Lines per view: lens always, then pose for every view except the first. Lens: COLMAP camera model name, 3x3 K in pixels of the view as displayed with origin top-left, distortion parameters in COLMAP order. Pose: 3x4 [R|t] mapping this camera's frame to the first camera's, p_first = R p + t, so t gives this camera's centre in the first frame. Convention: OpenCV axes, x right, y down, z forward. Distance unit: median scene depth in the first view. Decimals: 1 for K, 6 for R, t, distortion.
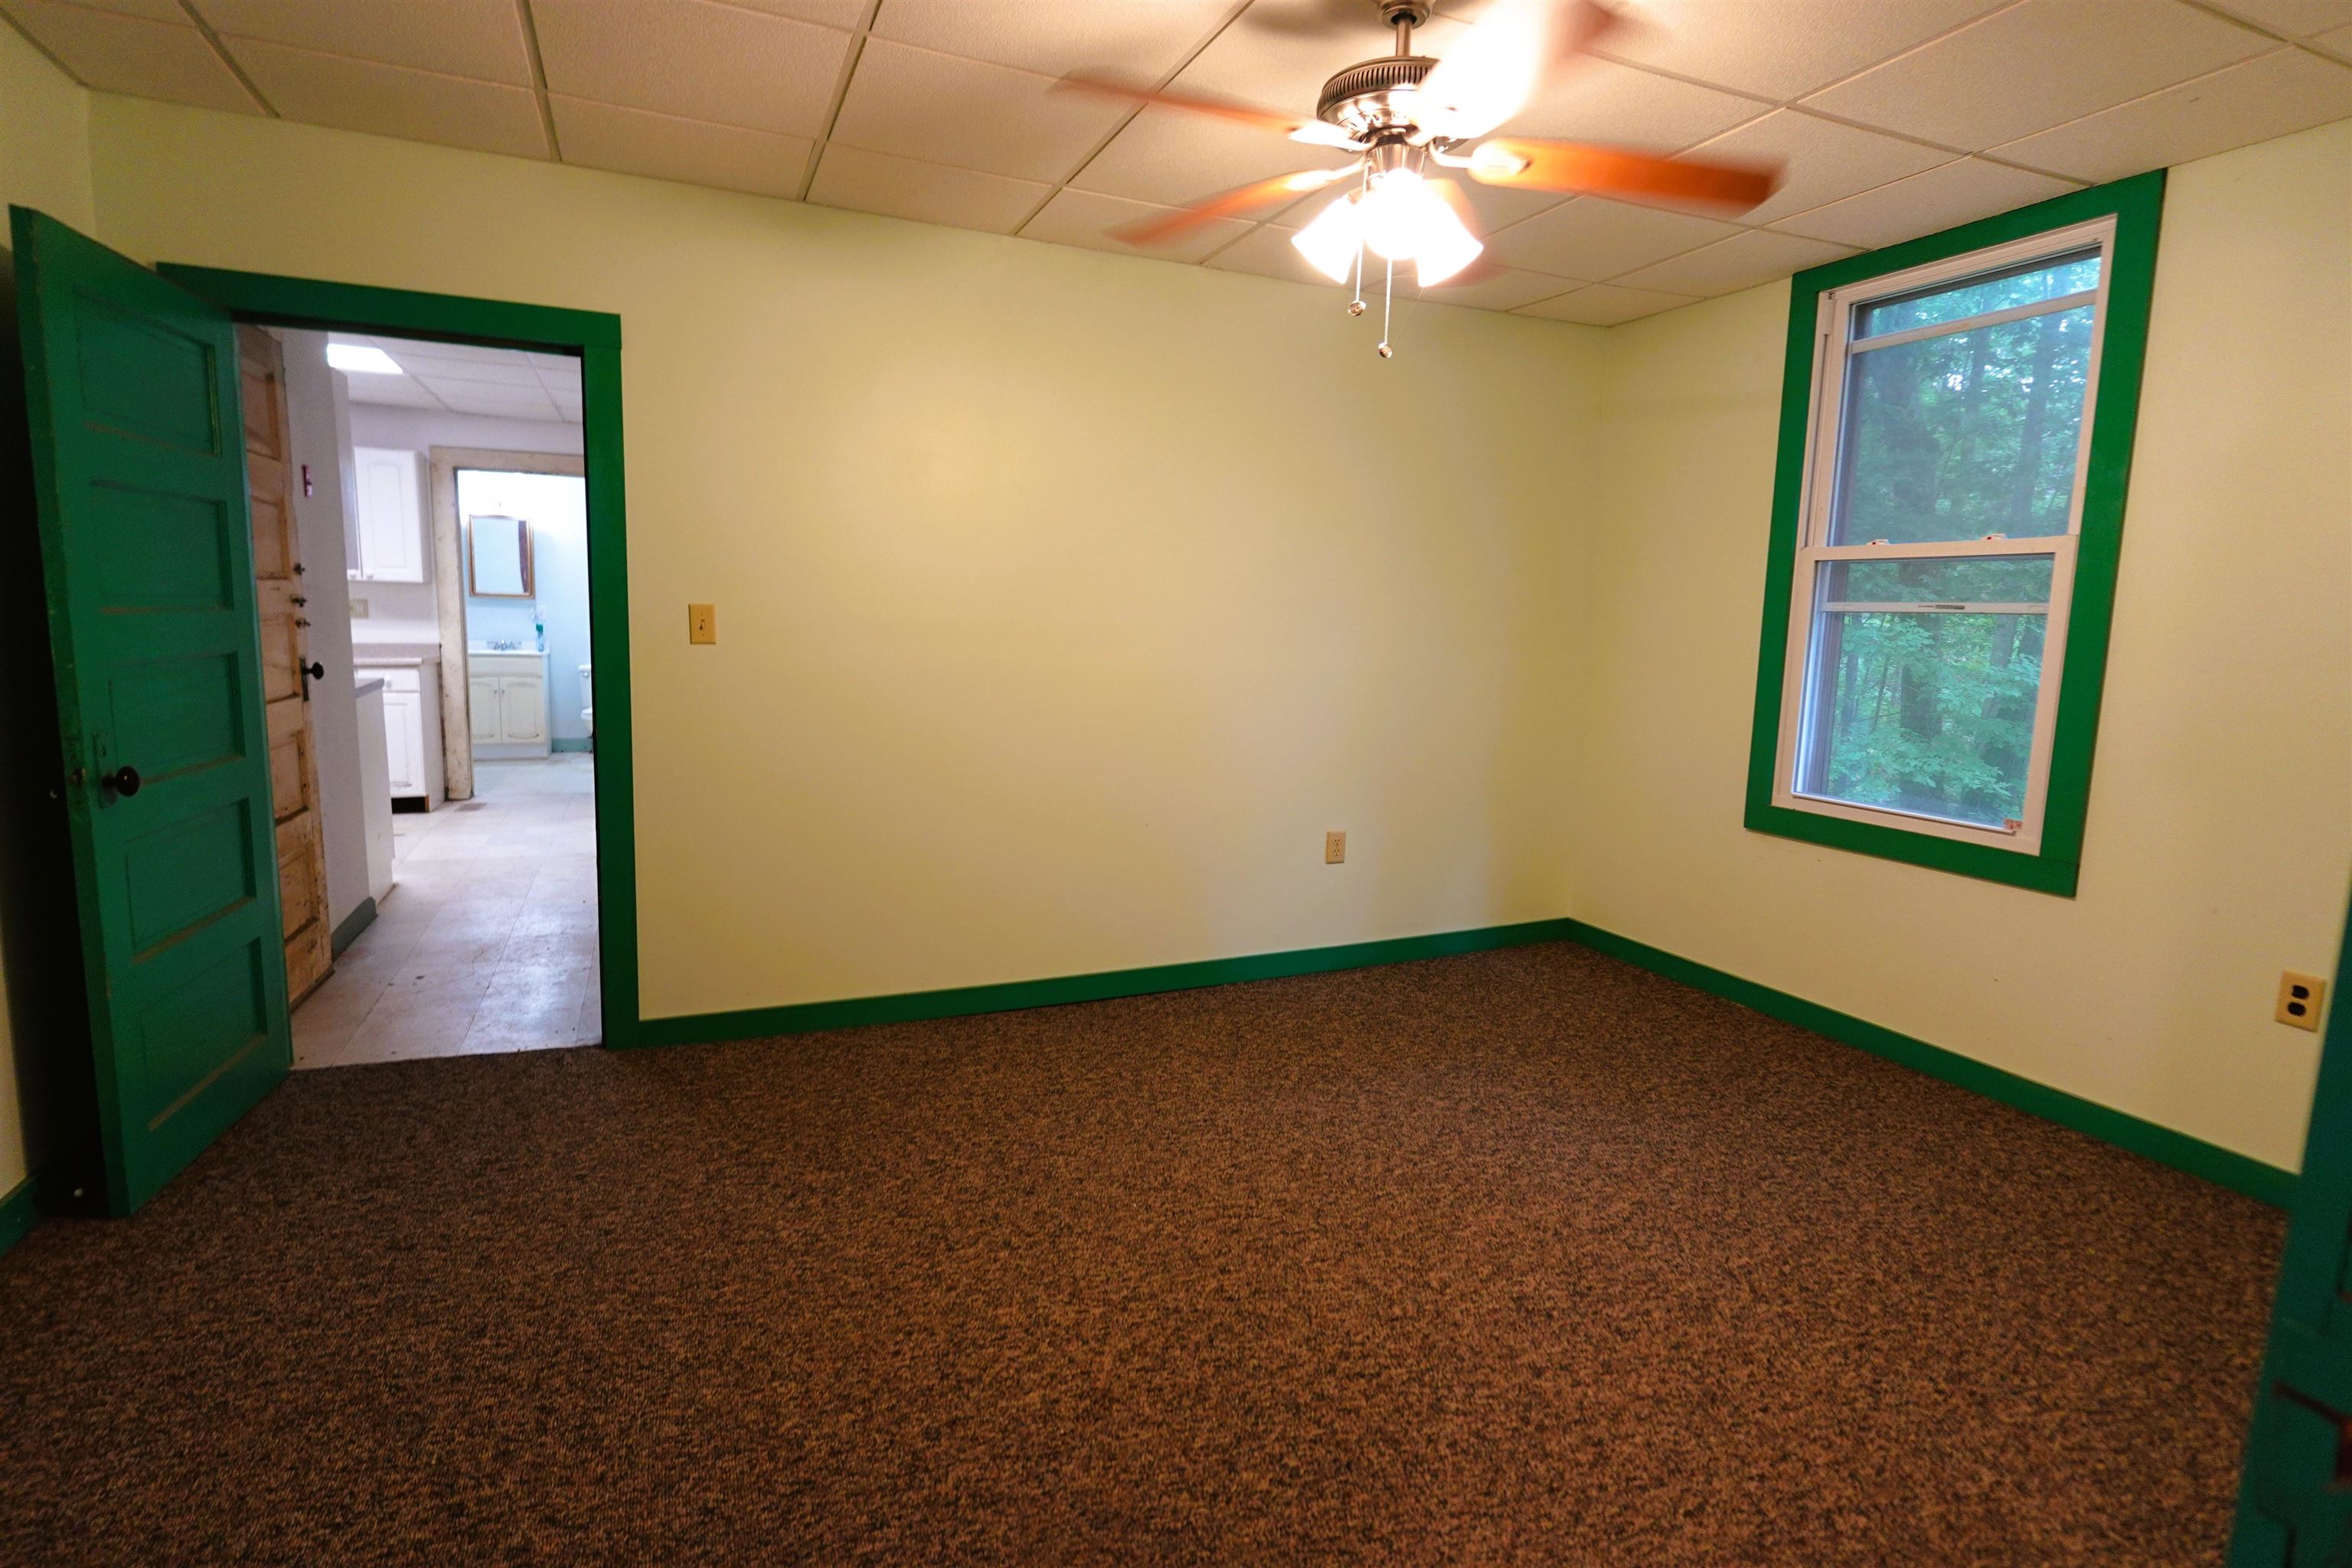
lens RADIAL K [[1192.3, 0, 1170.3], [0, 1192.3, 780.0], [0, 0, 1]] dist [-0.003354, 0.000494]
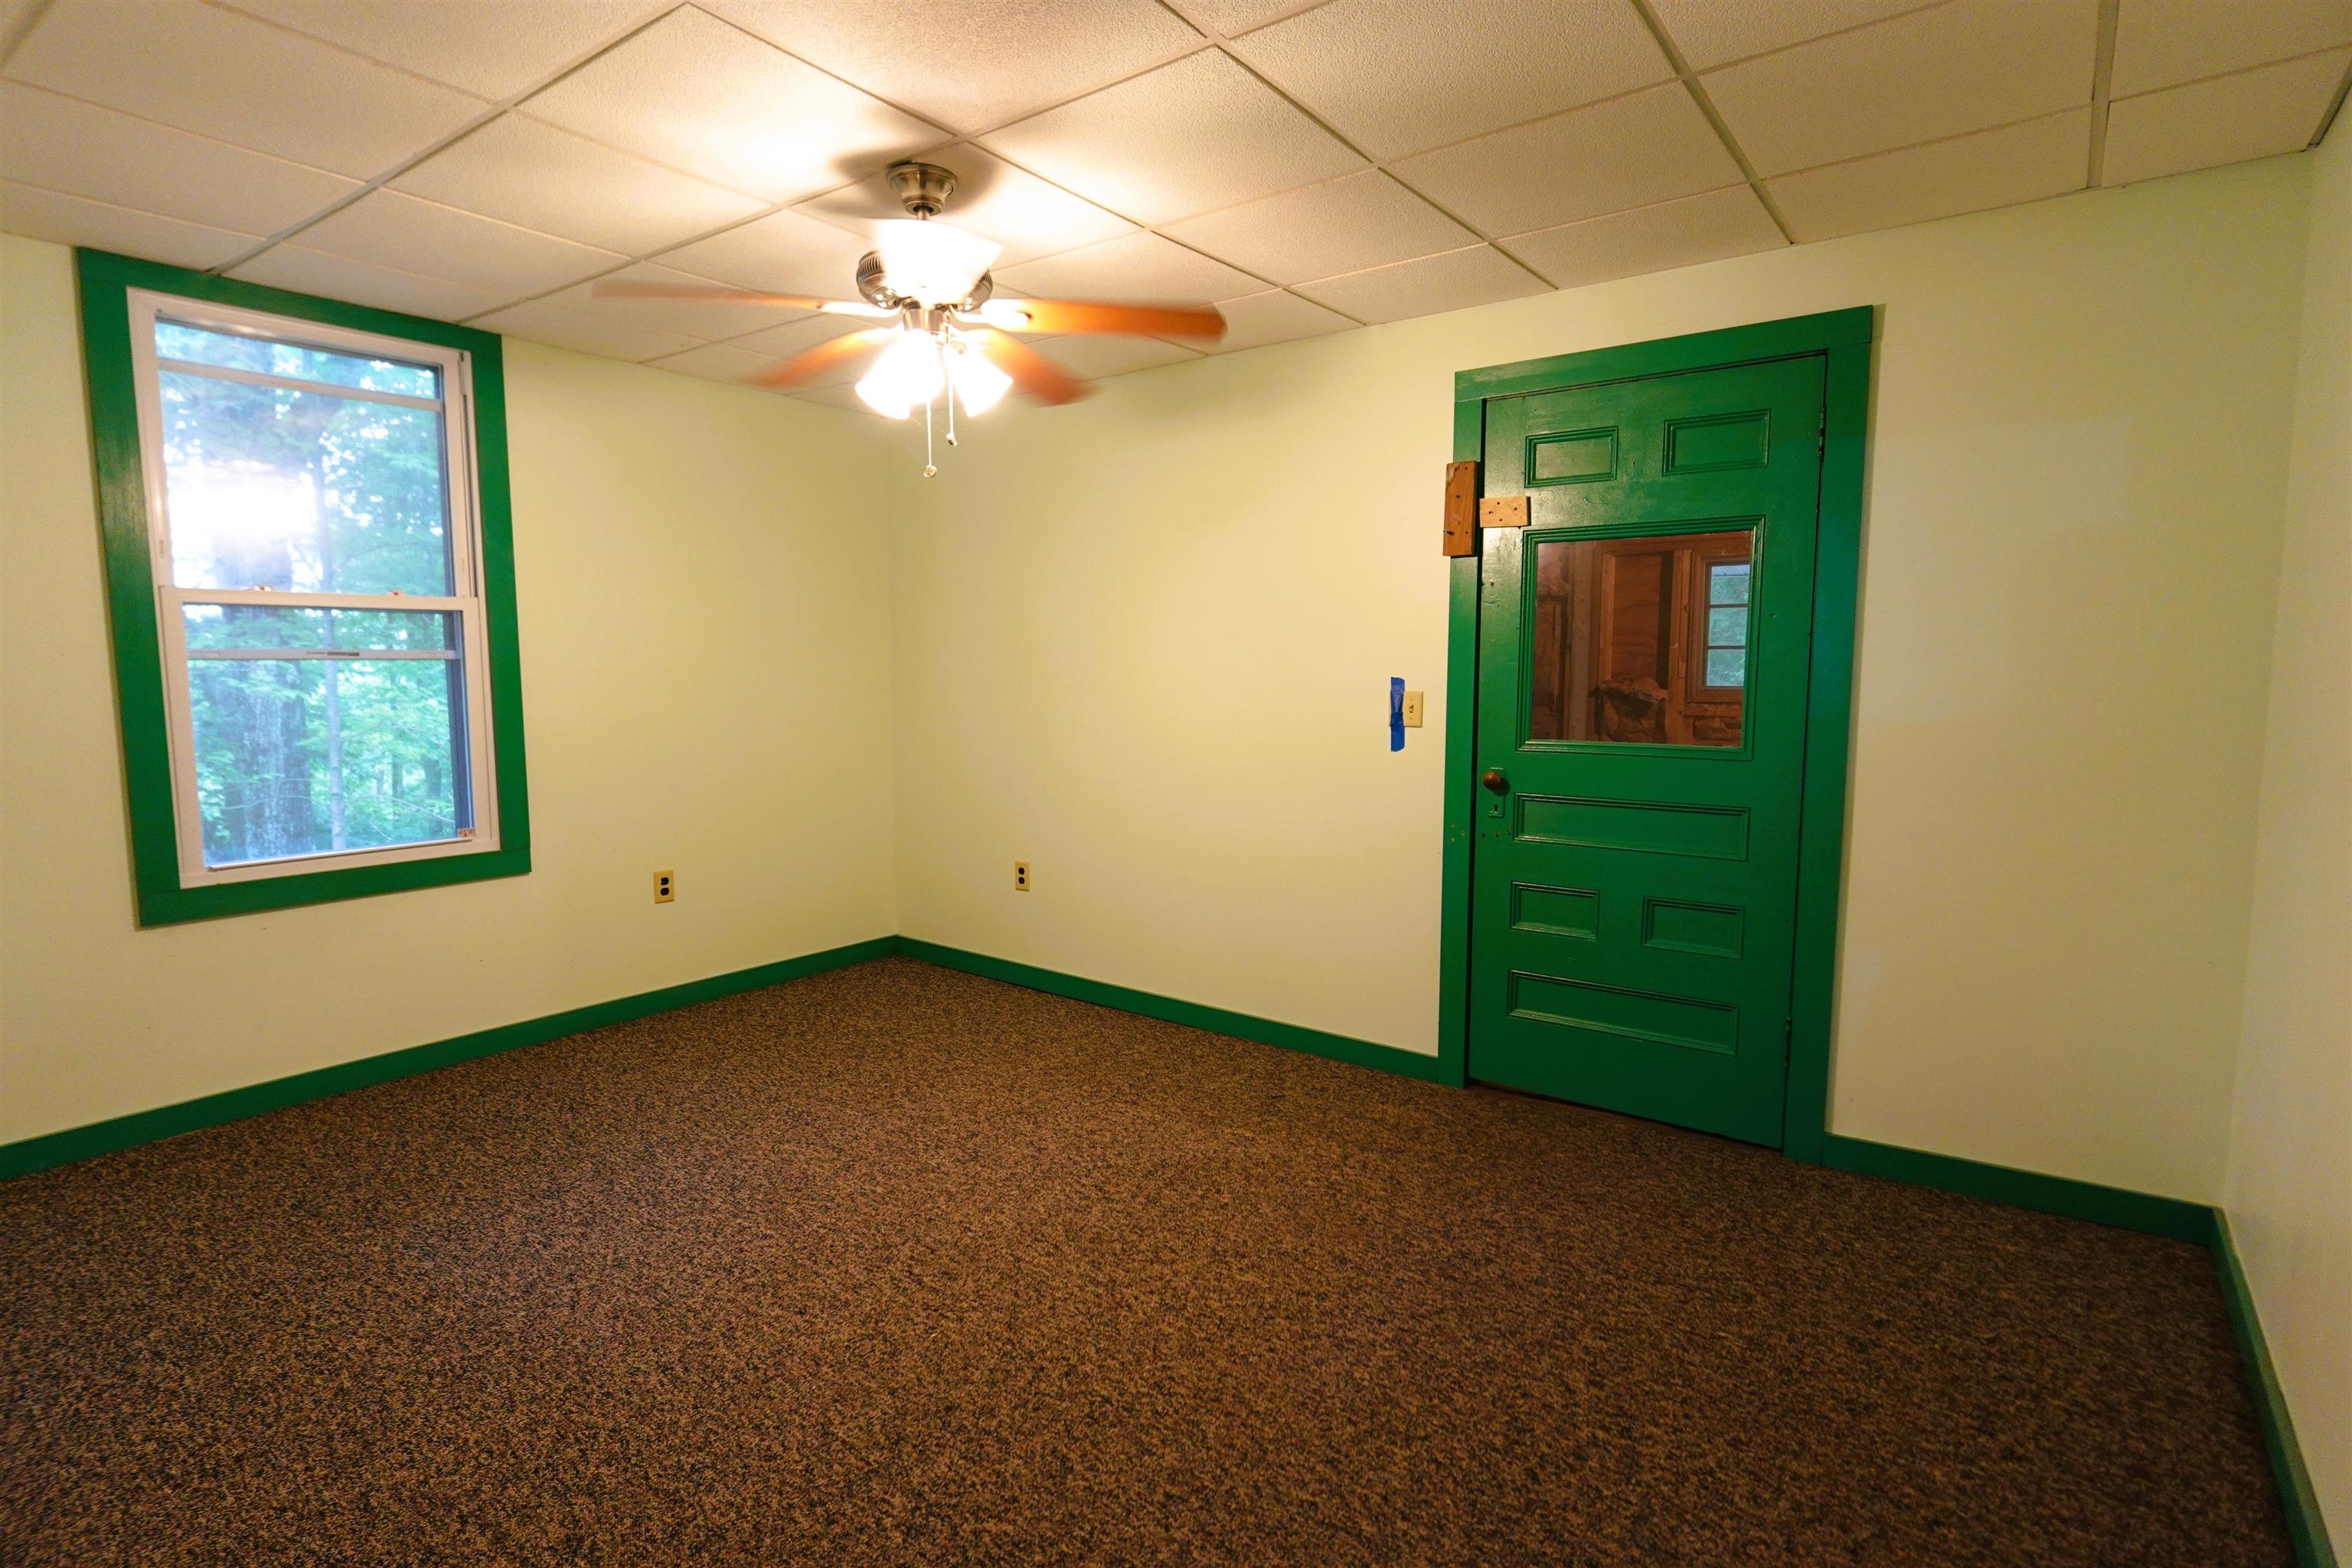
lens RADIAL K [[1192.3, 0, 1167.8], [0, 1192.3, 785.3], [0, 0, 1]] dist [-0.003354, 0.000494]
pose [[-0.506814, -0.123365, 0.853183, -0.850979], [0.101794, 0.974219, 0.201334, -0.225427], [-0.856024, 0.188888, -0.481190, 1.197410]]
